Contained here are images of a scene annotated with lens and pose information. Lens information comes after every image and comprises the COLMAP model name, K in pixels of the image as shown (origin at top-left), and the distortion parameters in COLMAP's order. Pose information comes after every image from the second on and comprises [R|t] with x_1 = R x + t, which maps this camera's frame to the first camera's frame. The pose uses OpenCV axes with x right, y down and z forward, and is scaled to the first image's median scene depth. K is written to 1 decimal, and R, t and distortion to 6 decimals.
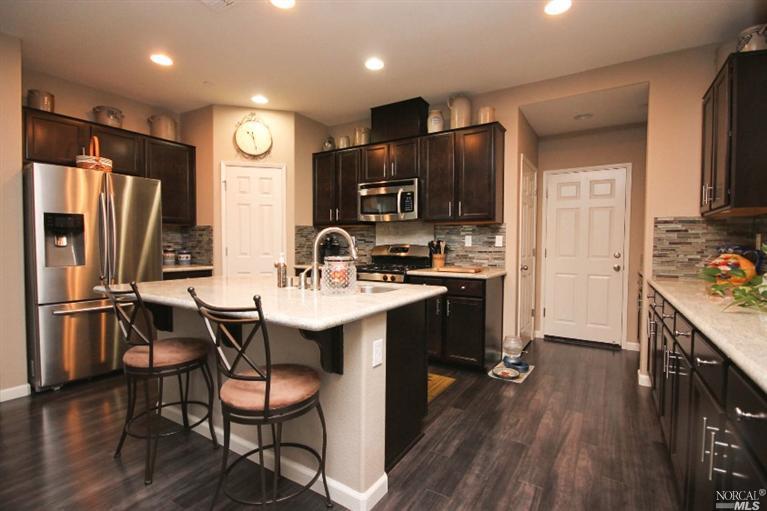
lens RADIAL K [[357.4, 0, 389.3], [0, 357.4, 255.1], [0, 0, 1]] dist [0.005378, -0.000498]
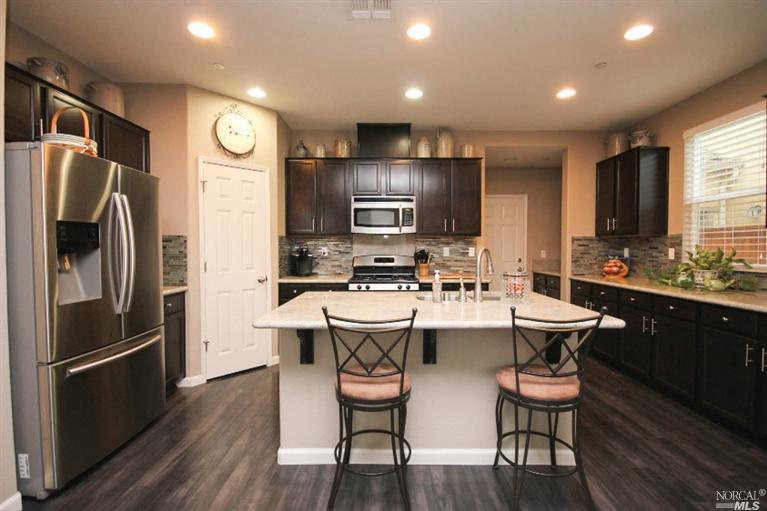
lens RADIAL K [[357.4, 0, 388.5], [0, 357.4, 254.7], [0, 0, 1]] dist [0.005378, -0.000498]
pose [[0.850594, -0.015759, 0.525587, -0.582750], [0.020887, 0.999775, -0.003825, -0.030005], [-0.525408, 0.014231, 0.850731, 0.093979]]
